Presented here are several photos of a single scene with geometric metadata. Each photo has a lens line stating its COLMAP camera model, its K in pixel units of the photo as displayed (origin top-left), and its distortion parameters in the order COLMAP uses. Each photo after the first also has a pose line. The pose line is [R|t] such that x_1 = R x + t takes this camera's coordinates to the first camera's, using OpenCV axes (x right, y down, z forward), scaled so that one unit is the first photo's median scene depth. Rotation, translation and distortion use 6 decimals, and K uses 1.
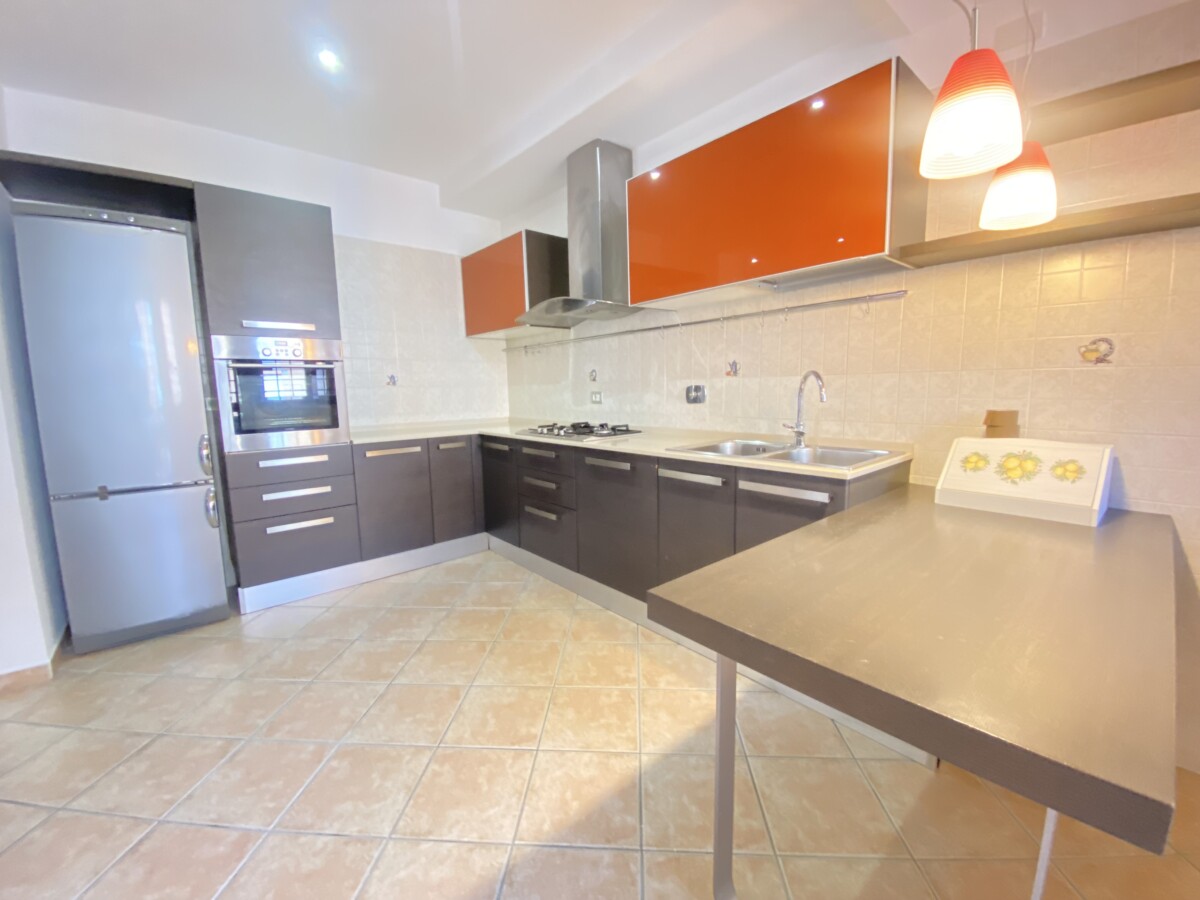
lens RADIAL K [[485.2, 0, 597.5], [0, 485.2, 453.7], [0, 0, 1]] dist [0.026600, -0.025364]
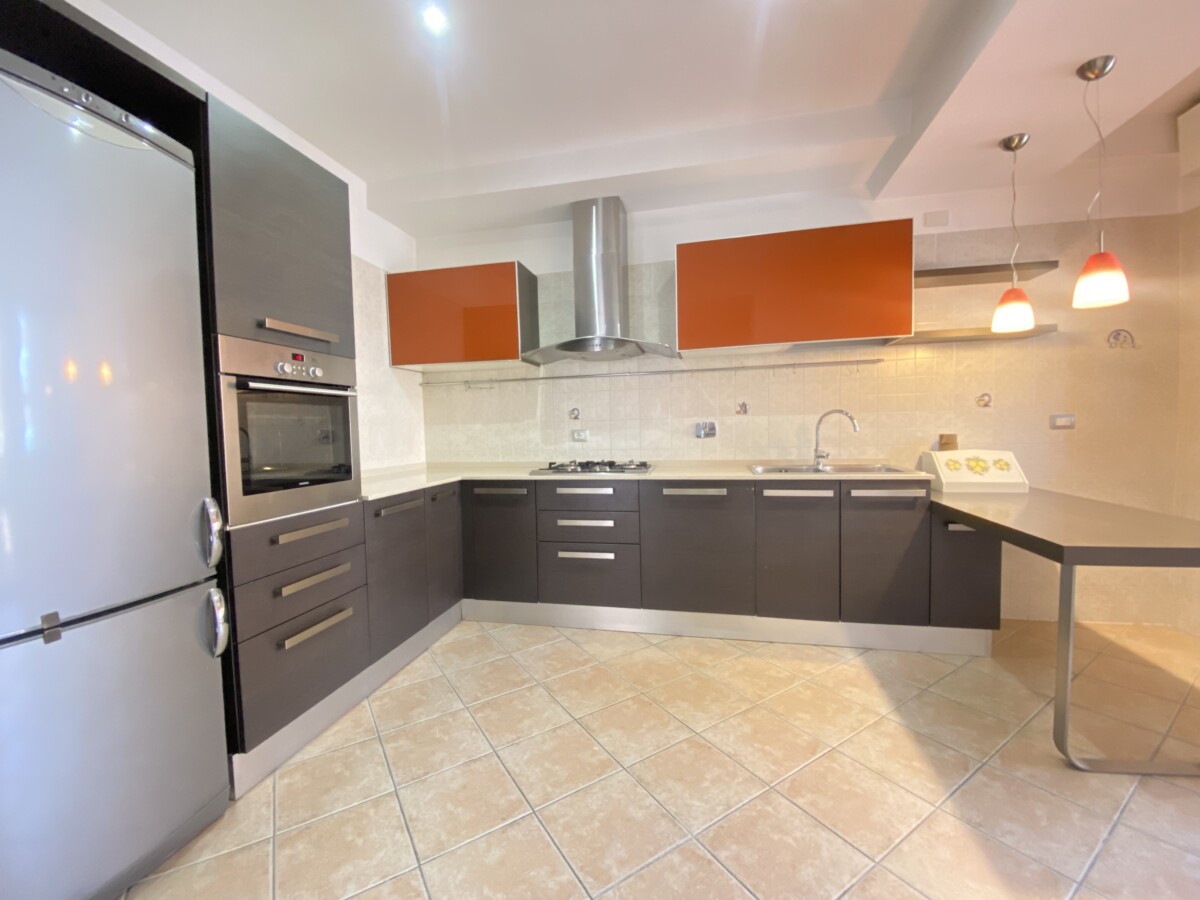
lens RADIAL K [[485.2, 0, 597.5], [0, 485.2, 453.7], [0, 0, 1]] dist [0.026600, -0.025364]
pose [[0.806022, -0.032050, 0.591018, -0.802583], [0.088946, 0.993752, -0.067414, -0.011156], [-0.585165, 0.106906, 0.803837, 0.252747]]
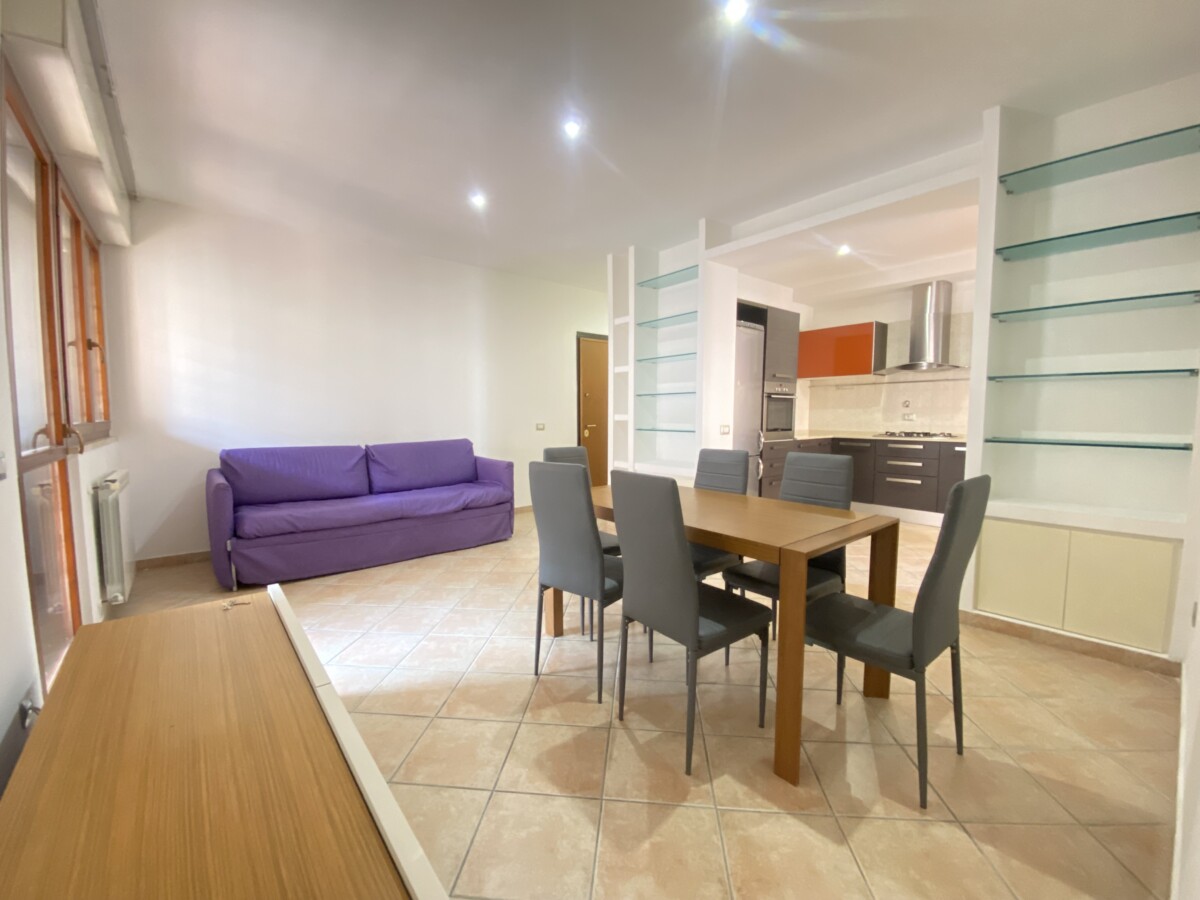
lens RADIAL K [[485.2, 0, 597.5], [0, 485.2, 453.7], [0, 0, 1]] dist [0.026600, -0.025364]
pose [[0.999515, 0.019992, -0.023868, -1.474370], [-0.021200, 0.998449, -0.051488, 0.172286], [0.022802, 0.051969, 0.998388, -1.007699]]
